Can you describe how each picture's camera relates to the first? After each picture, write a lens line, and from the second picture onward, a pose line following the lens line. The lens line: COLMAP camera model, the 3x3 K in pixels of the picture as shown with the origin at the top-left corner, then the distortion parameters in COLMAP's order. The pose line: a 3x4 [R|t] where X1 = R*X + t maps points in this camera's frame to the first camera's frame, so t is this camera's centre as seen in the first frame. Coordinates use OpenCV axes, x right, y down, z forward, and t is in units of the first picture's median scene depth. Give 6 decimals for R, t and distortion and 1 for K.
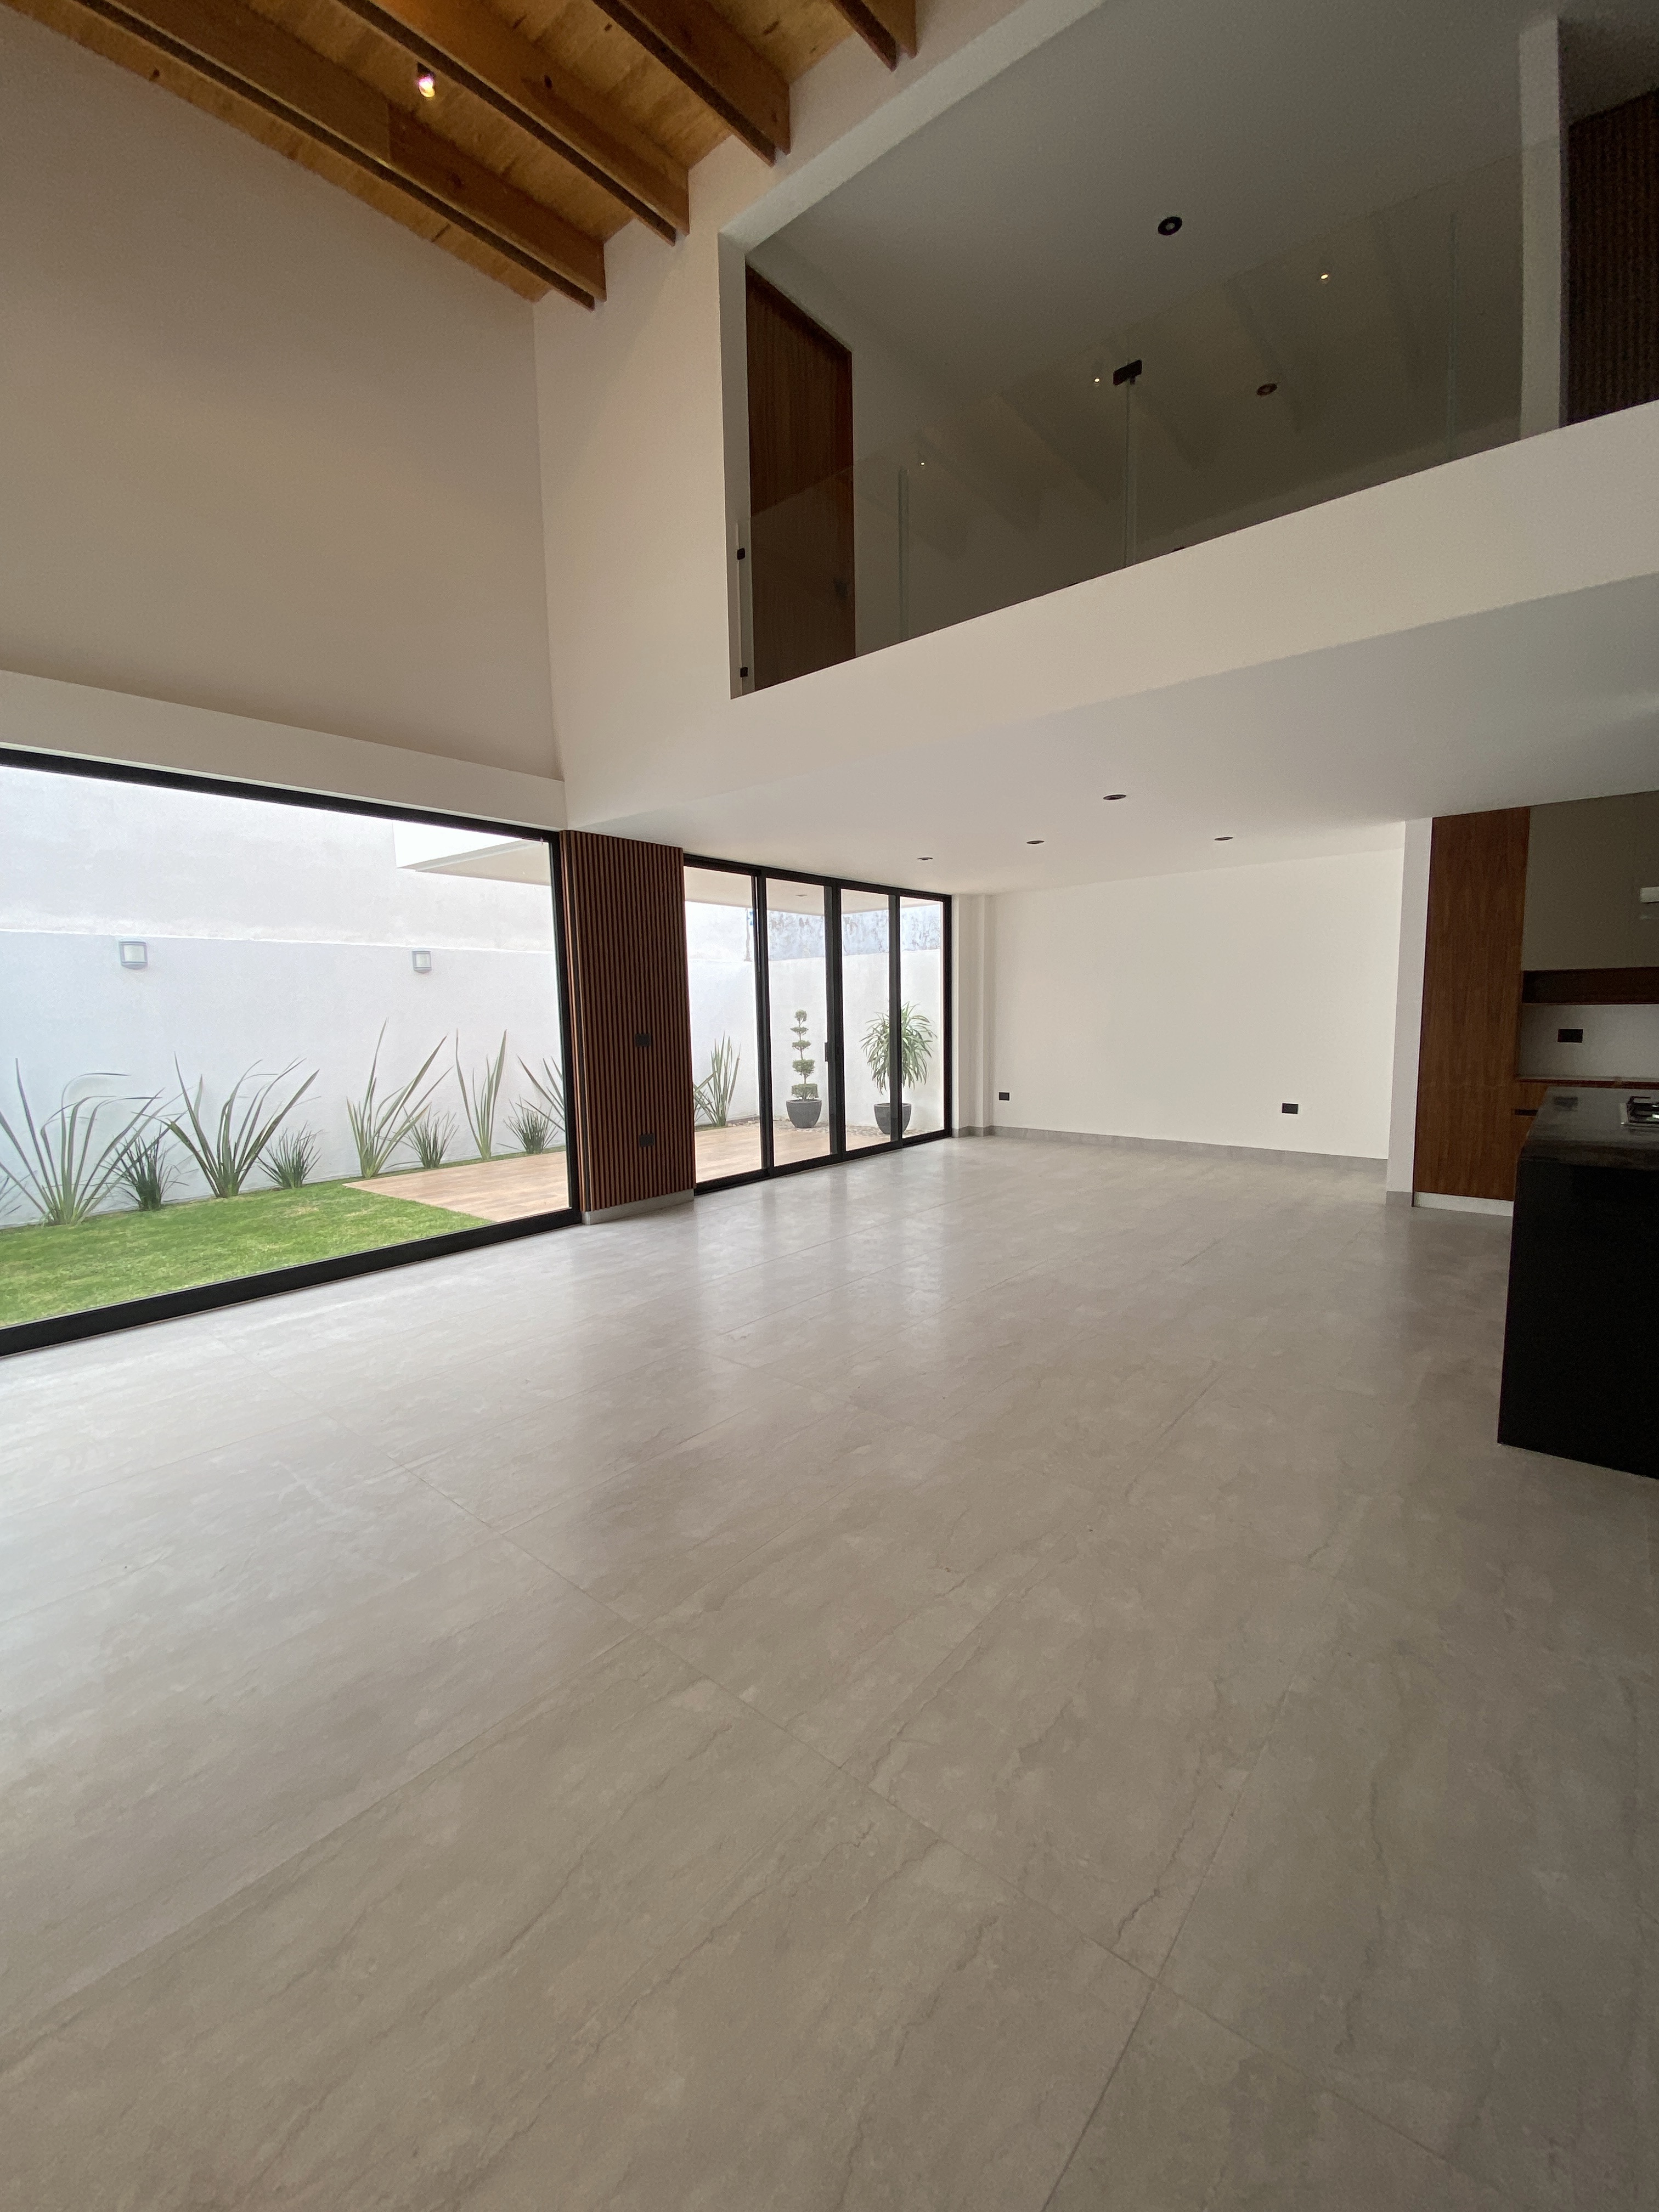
lens RADIAL K [[897.4, 0, 829.5], [0, 897.4, 1106.0], [0, 0, 1]] dist [0.021512, -0.020081]
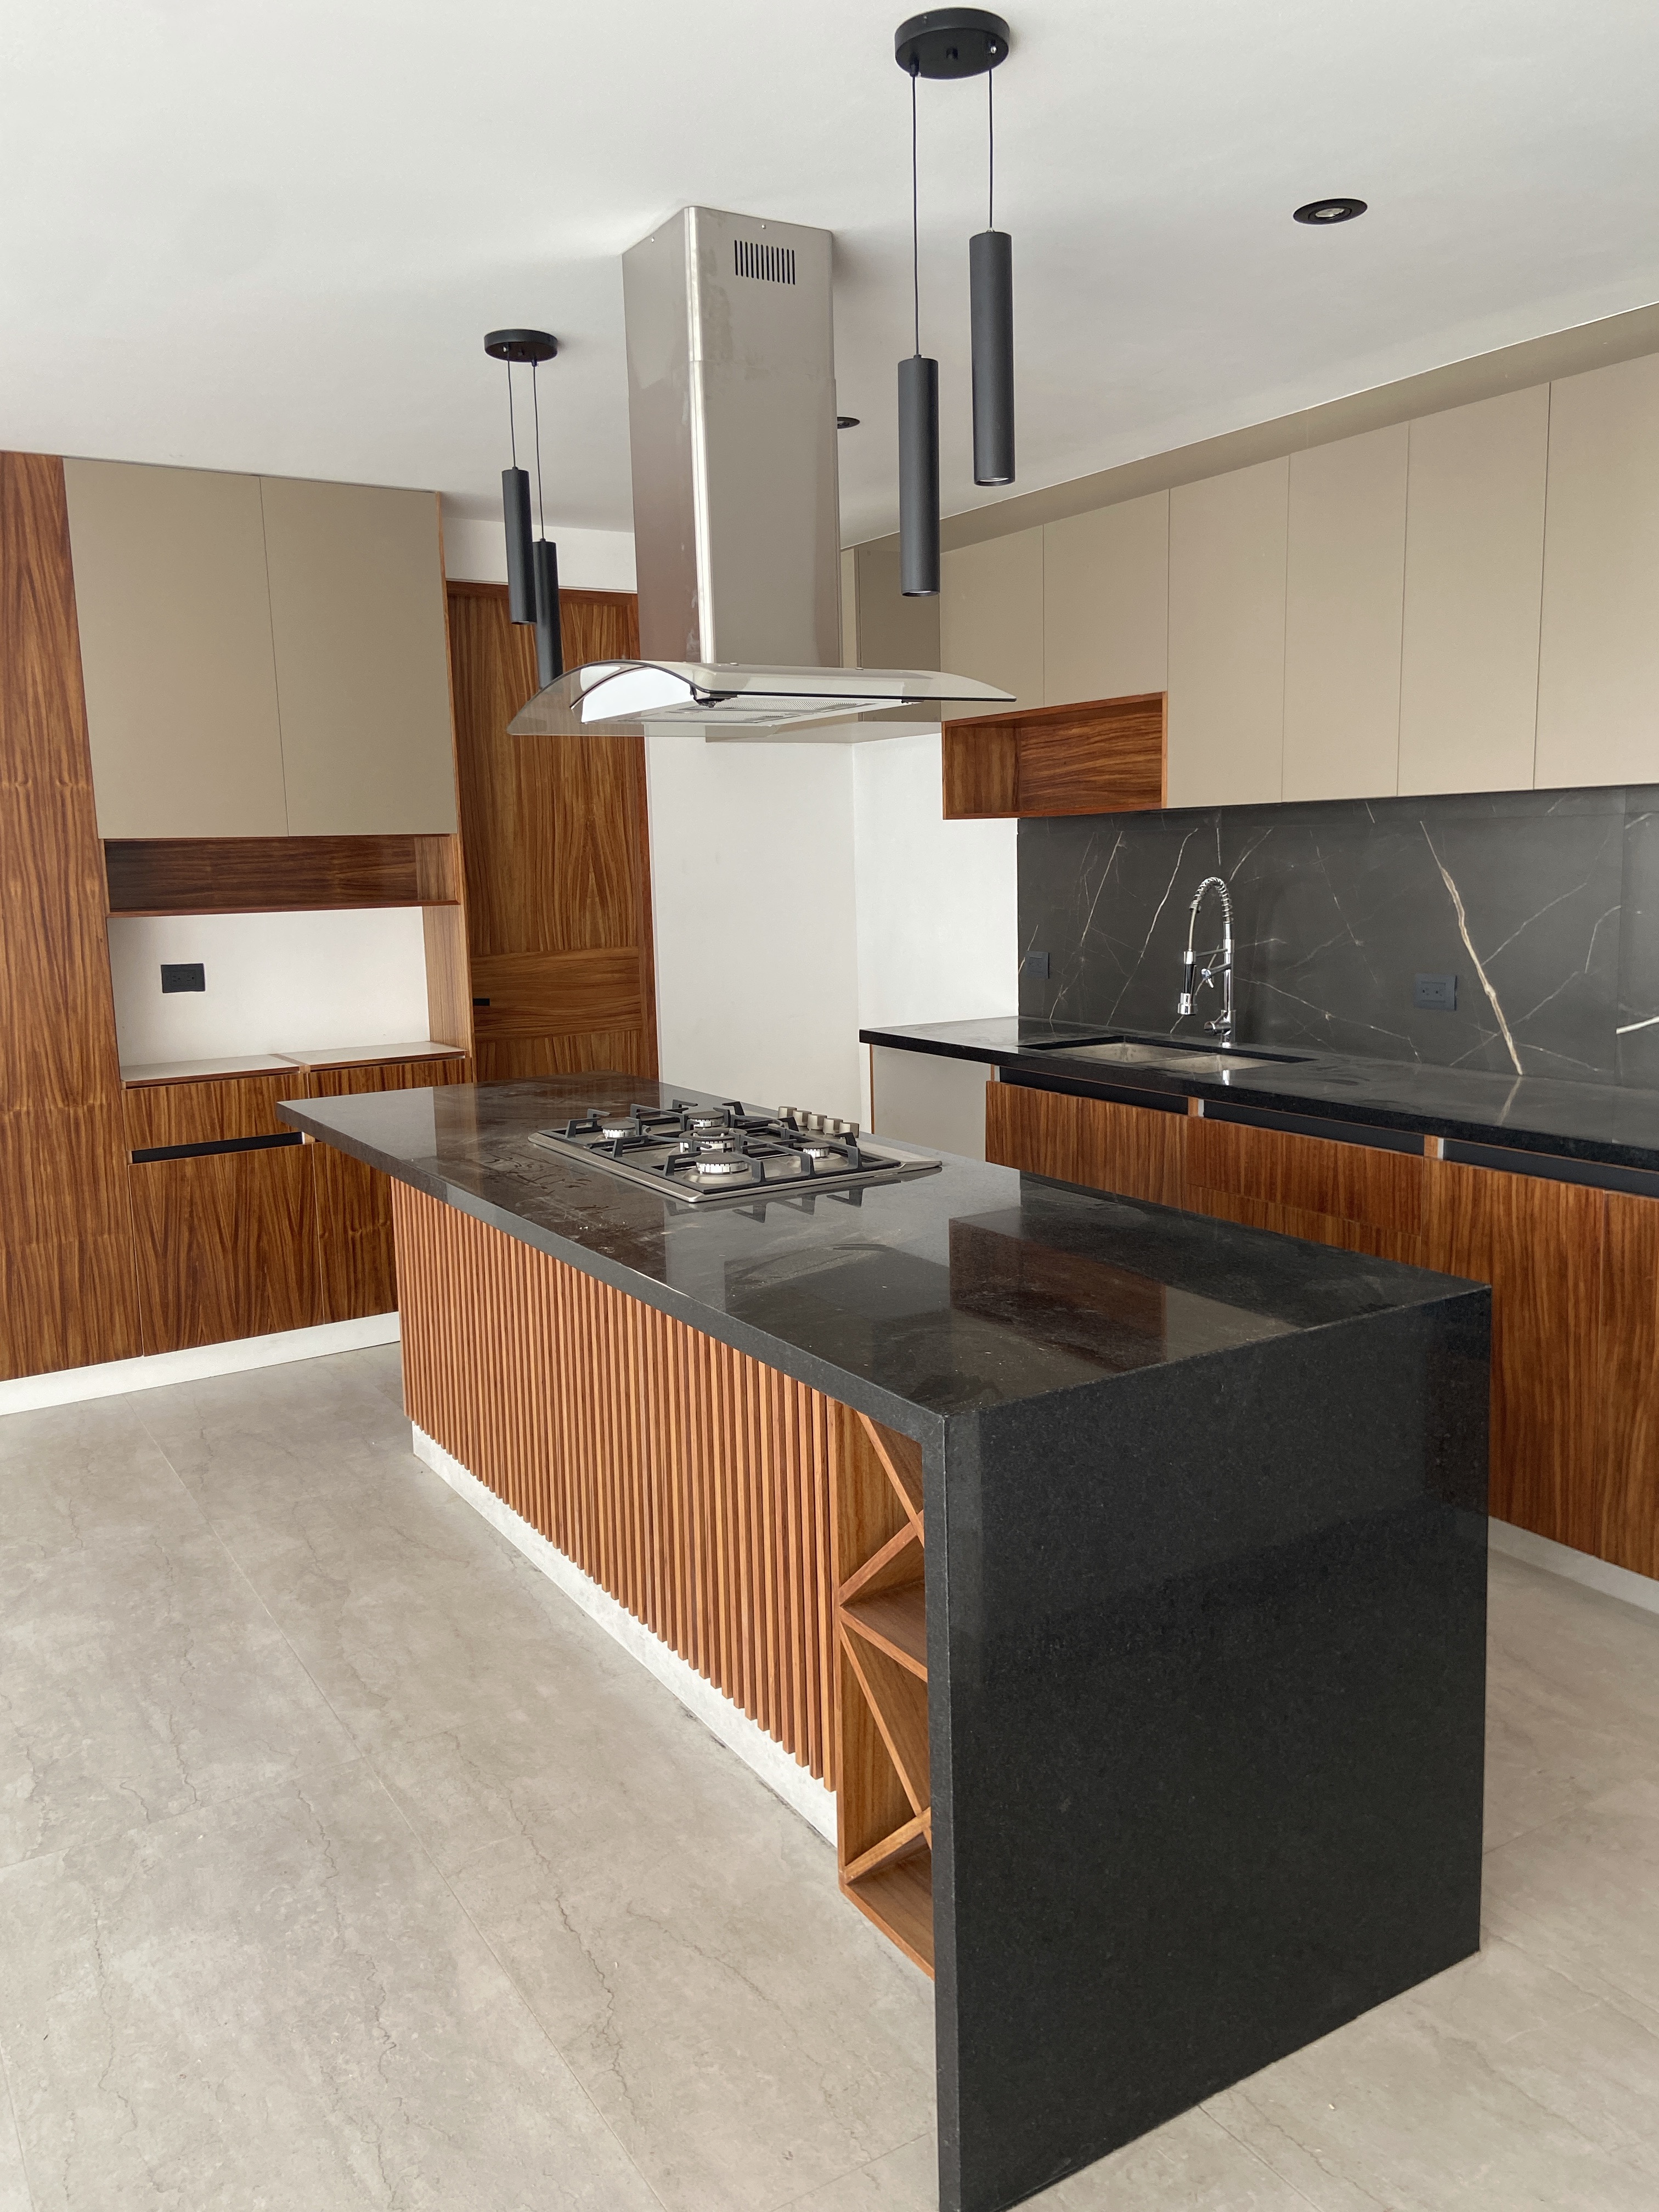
lens RADIAL K [[1682.7, 0, 826.6], [0, 1682.7, 1070.8], [0, 0, 1]] dist [0.075125, -0.064247]
pose [[0.313797, -0.116998, 0.942254, 0.071816], [0.122486, 0.989075, 0.082020, -0.054367], [-0.941557, 0.089675, 0.324699, 0.350441]]
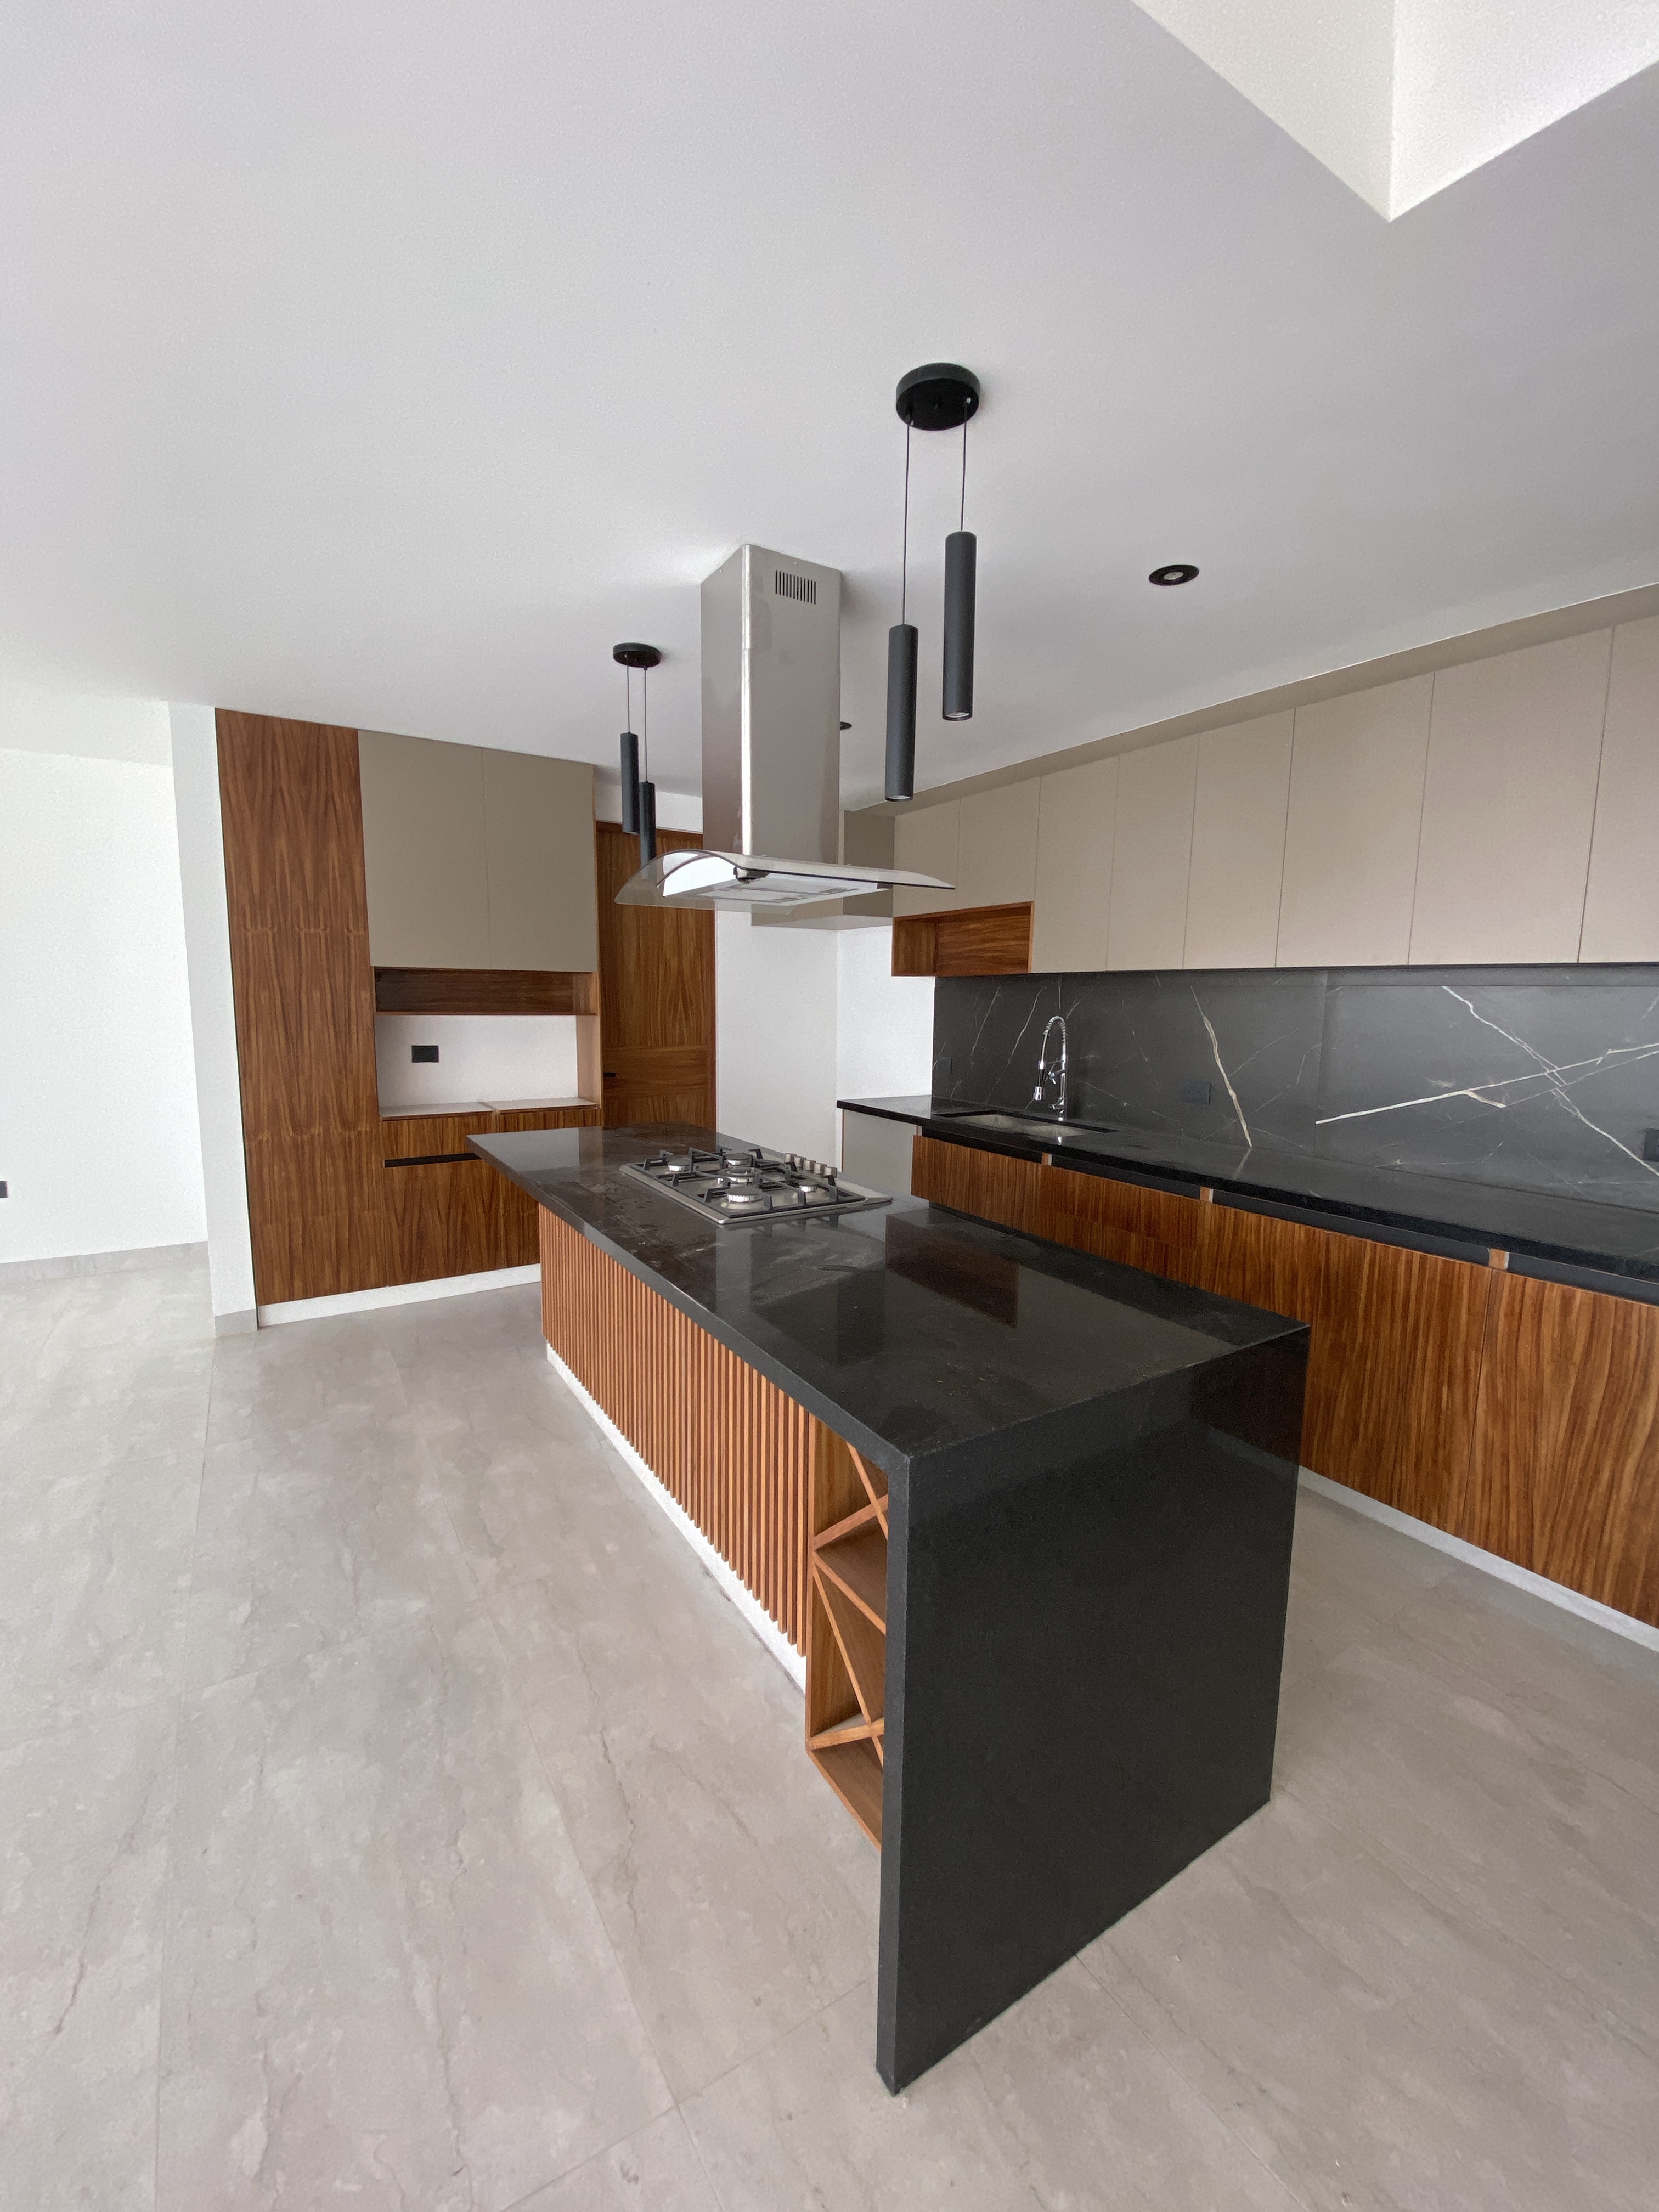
lens RADIAL K [[897.4, 0, 829.5], [0, 897.4, 1106.0], [0, 0, 1]] dist [0.021512, -0.020081]
pose [[0.302256, -0.096858, 0.948293, 0.166539], [0.084667, 0.993620, 0.074501, -0.054614], [-0.949459, 0.057770, 0.308529, 0.383482]]
